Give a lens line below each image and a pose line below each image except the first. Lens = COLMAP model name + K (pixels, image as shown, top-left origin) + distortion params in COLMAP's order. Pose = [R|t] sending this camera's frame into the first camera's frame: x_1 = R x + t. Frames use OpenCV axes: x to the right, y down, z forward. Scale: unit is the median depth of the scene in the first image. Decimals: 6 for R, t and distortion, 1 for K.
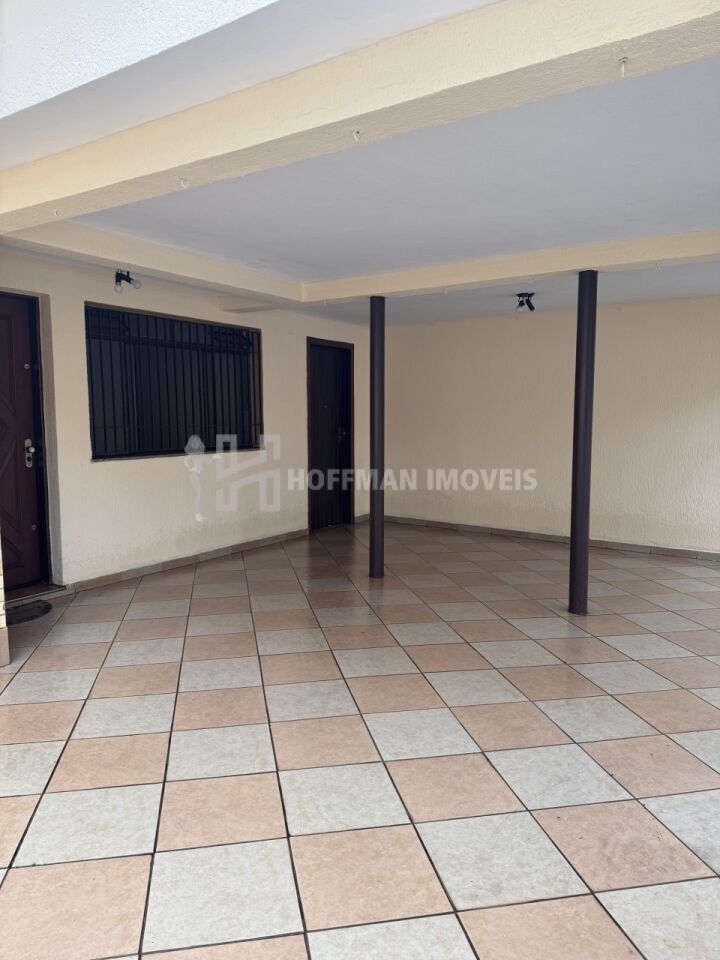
lens RADIAL K [[682.8, 0, 360.0], [0, 682.8, 480.0], [0, 0, 1]] dist [0.049131, -0.070350]
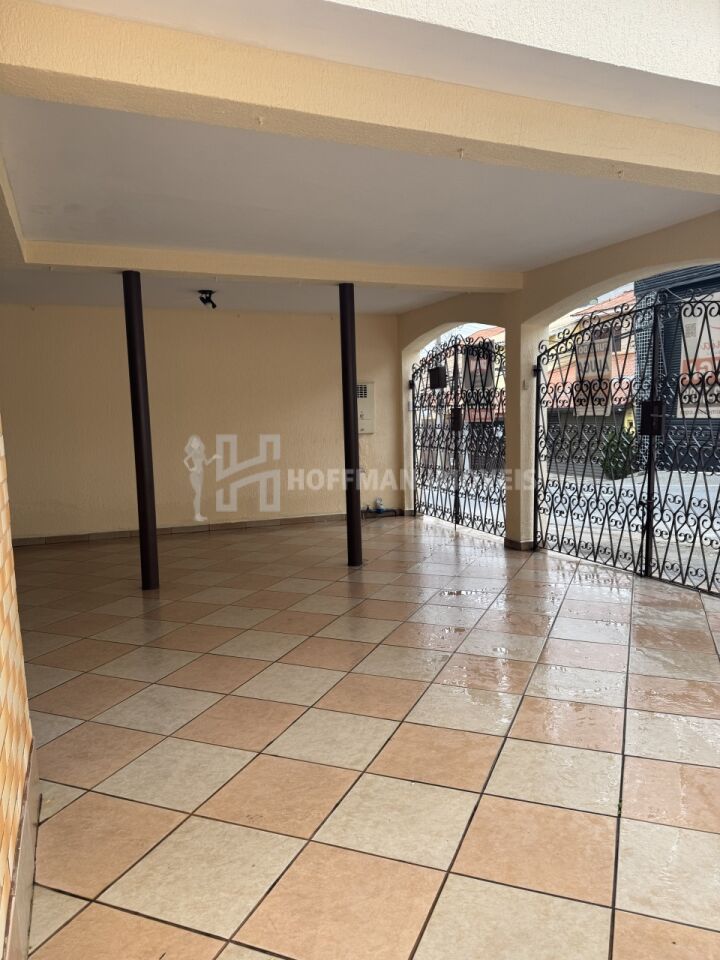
lens RADIAL K [[667.8, 0, 360.0], [0, 667.8, 480.0], [0, 0, 1]] dist [0.054307, -0.059752]
pose [[0.578830, -0.112931, 0.807591, -0.488182], [0.113285, 0.991897, 0.057508, -0.016436], [-0.807541, 0.058200, 0.586933, 0.221501]]
